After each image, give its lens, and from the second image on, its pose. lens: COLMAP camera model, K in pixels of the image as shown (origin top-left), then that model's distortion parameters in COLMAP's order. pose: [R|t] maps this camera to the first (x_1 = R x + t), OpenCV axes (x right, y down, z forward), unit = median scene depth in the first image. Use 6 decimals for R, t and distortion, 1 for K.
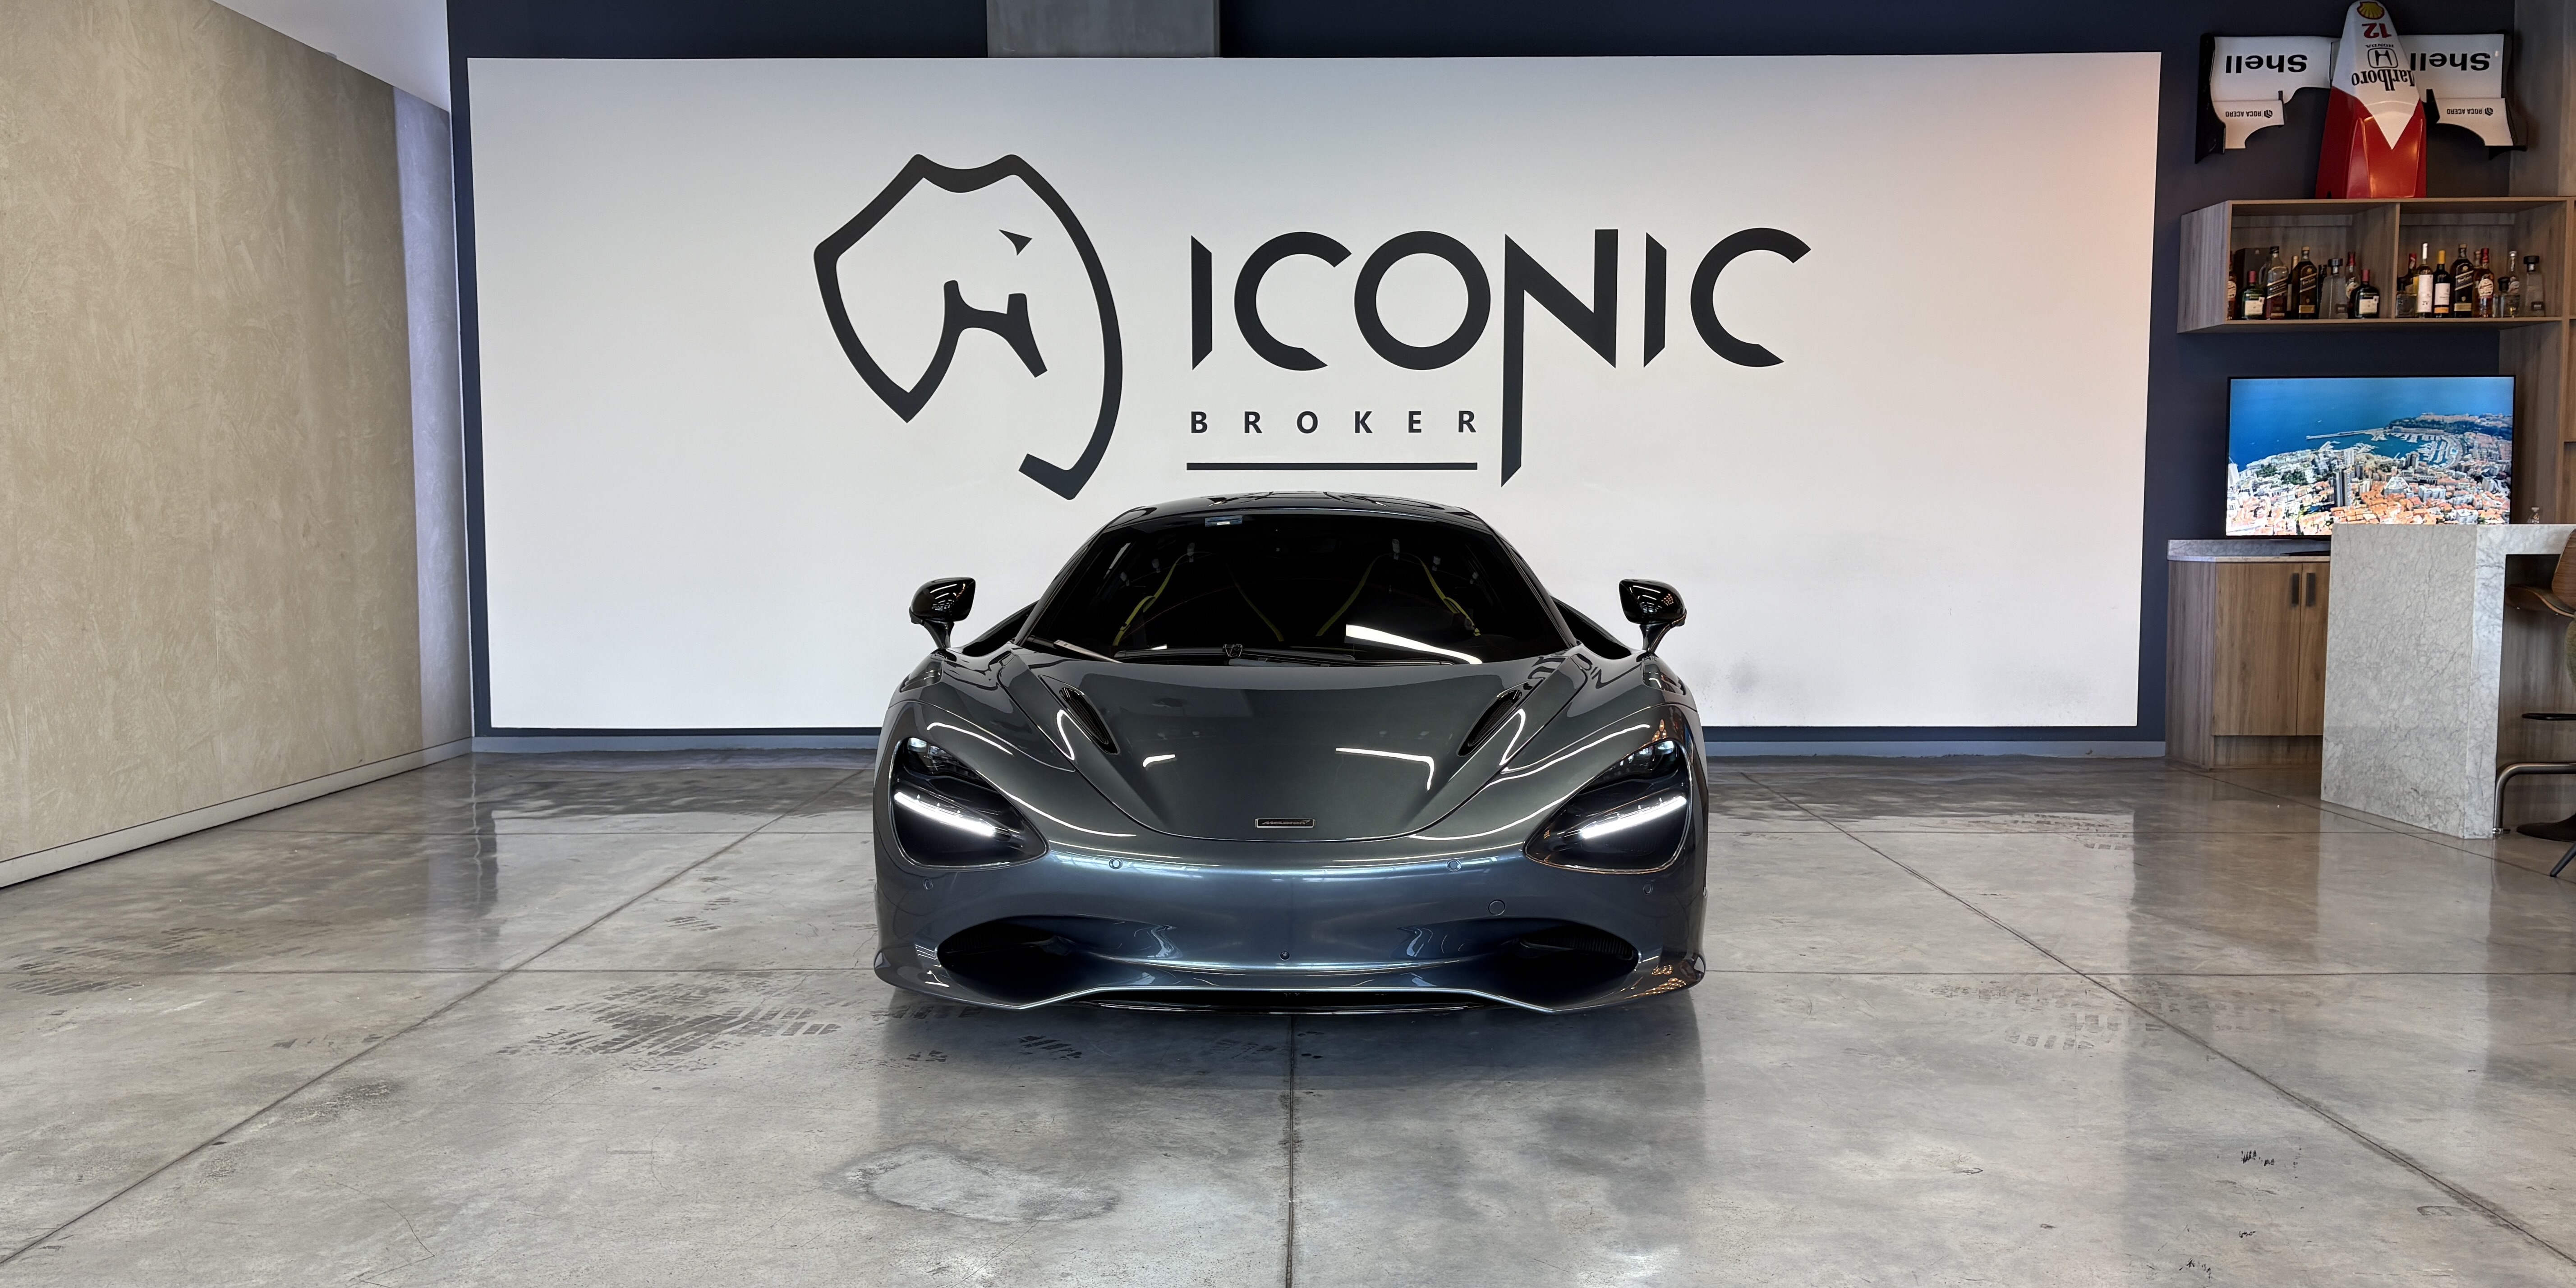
lens RADIAL K [[1943.1, 0, 1294.7], [0, 1943.1, 680.3], [0, 0, 1]] dist [0.039562, -0.049707]
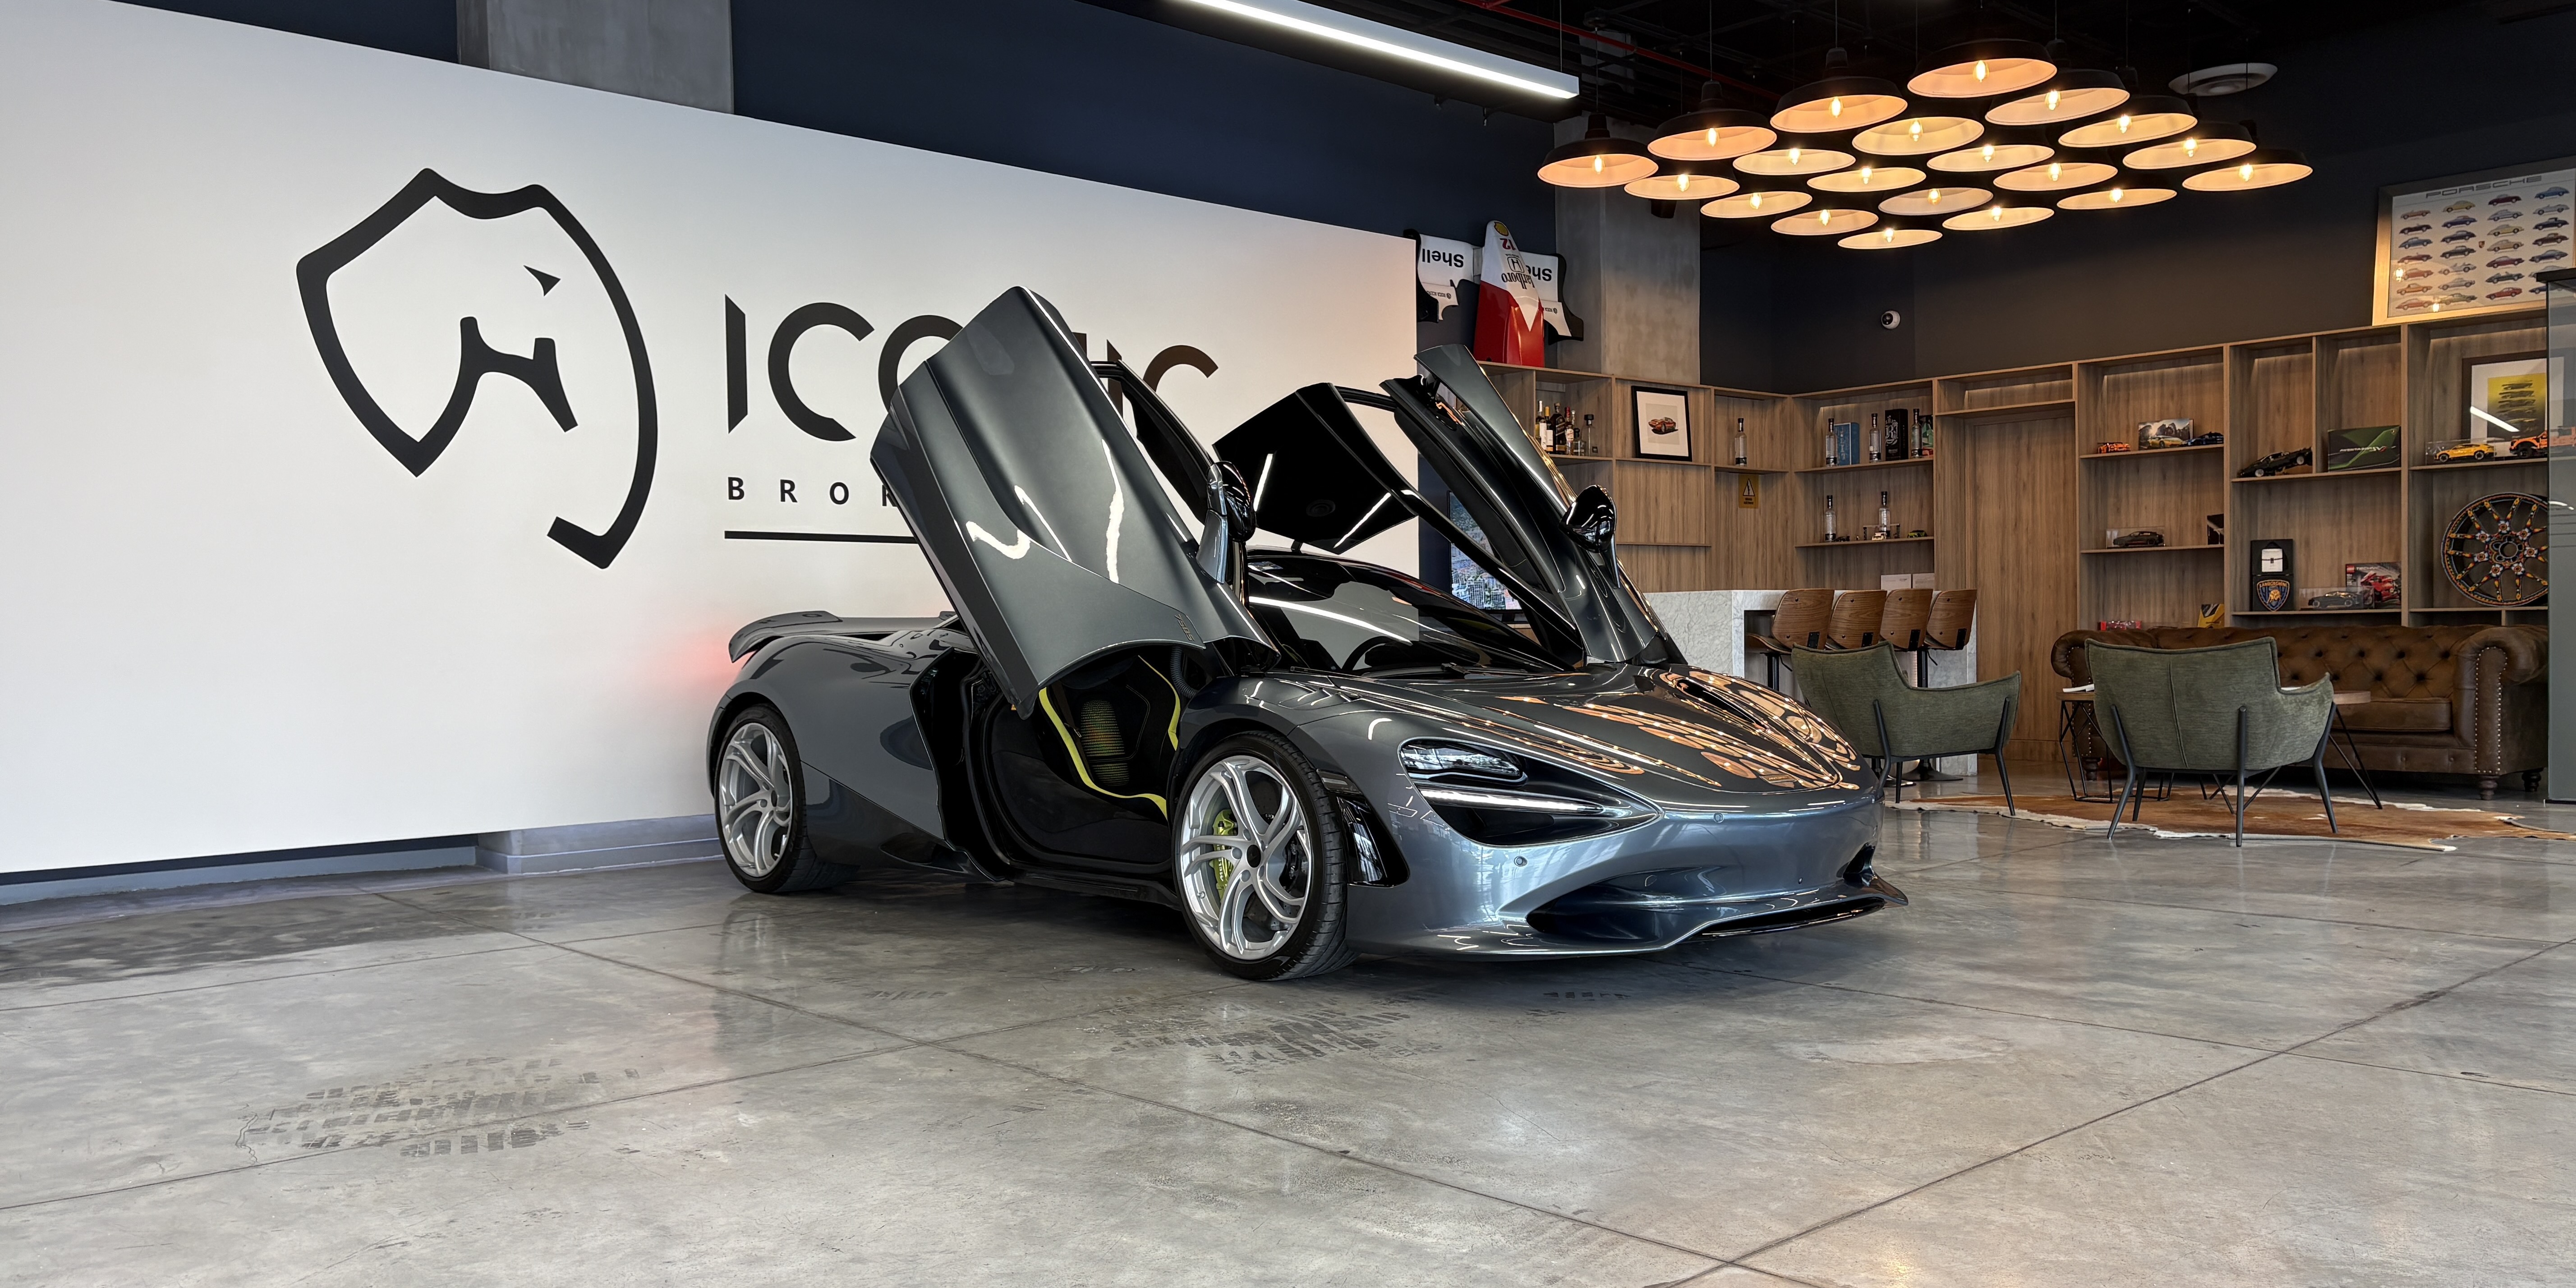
lens RADIAL K [[1943.1, 0, 1298.0], [0, 1943.1, 656.0], [0, 0, 1]] dist [0.039562, -0.049707]
pose [[0.734649, -0.016702, 0.678242, -0.558247], [0.070873, 0.996117, -0.052238, 0.020091], [-0.674735, 0.086446, 0.732980, 0.138214]]
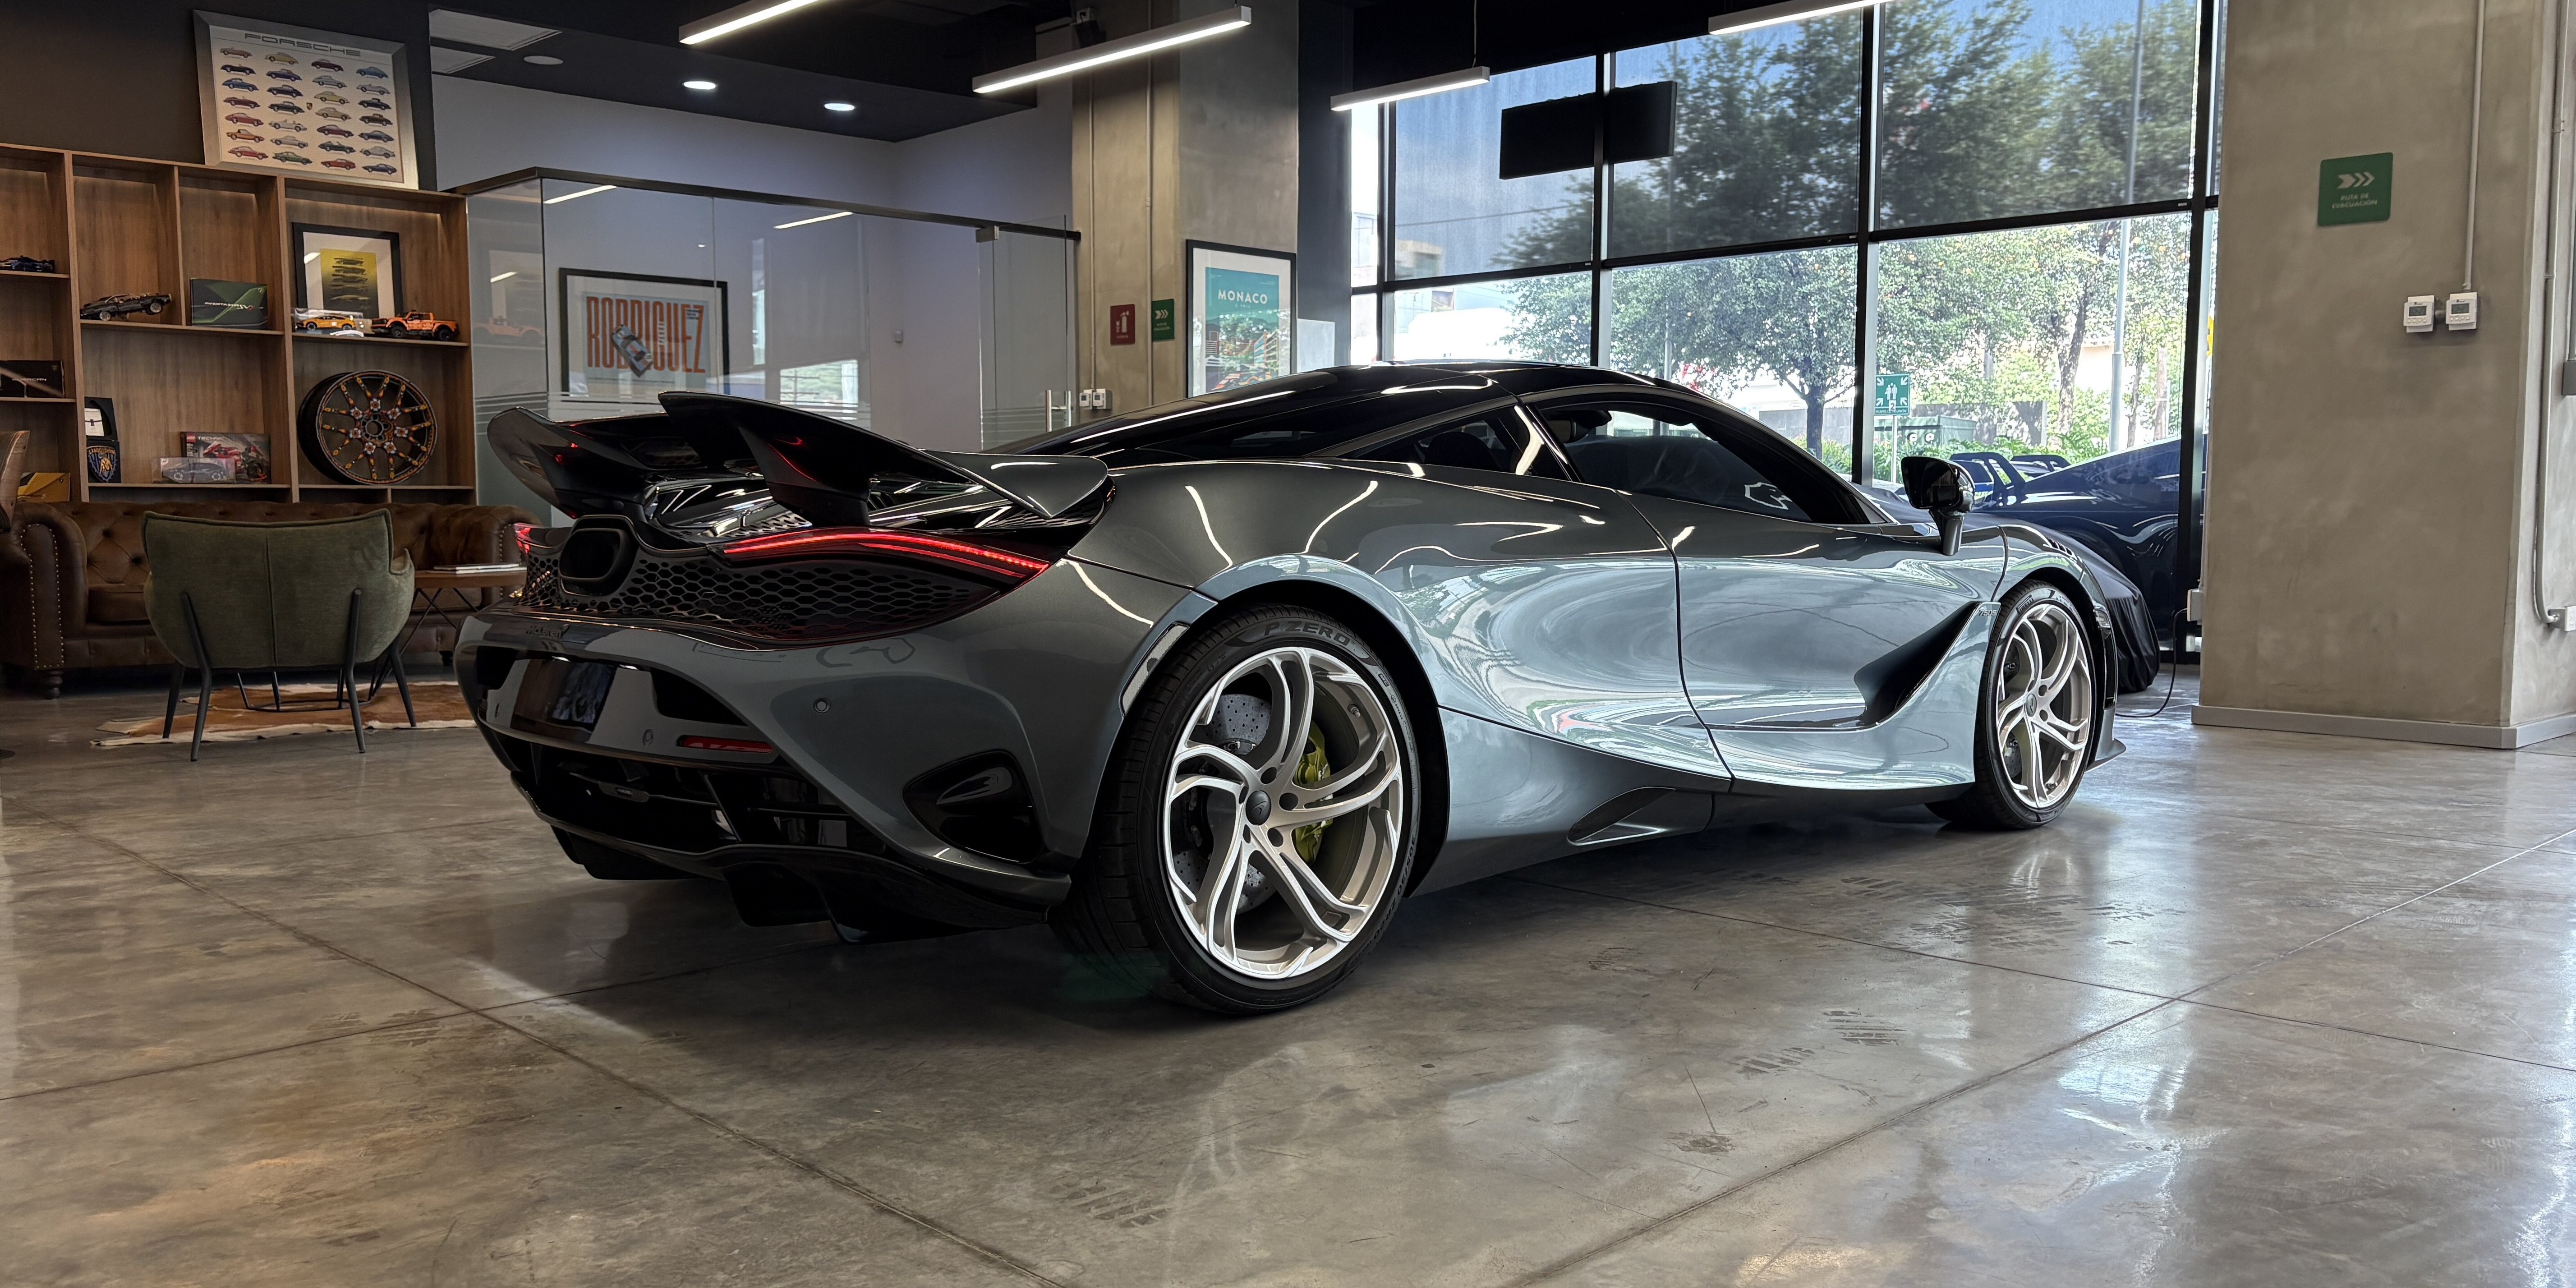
lens RADIAL K [[1943.1, 0, 1286.9], [0, 1943.1, 639.5], [0, 0, 1]] dist [0.039562, -0.049707]
pose [[-0.700884, -0.047394, 0.711699, -0.424194], [0.059862, 0.990361, 0.124904, -0.052048], [-0.710759, 0.130146, -0.691291, 1.077208]]
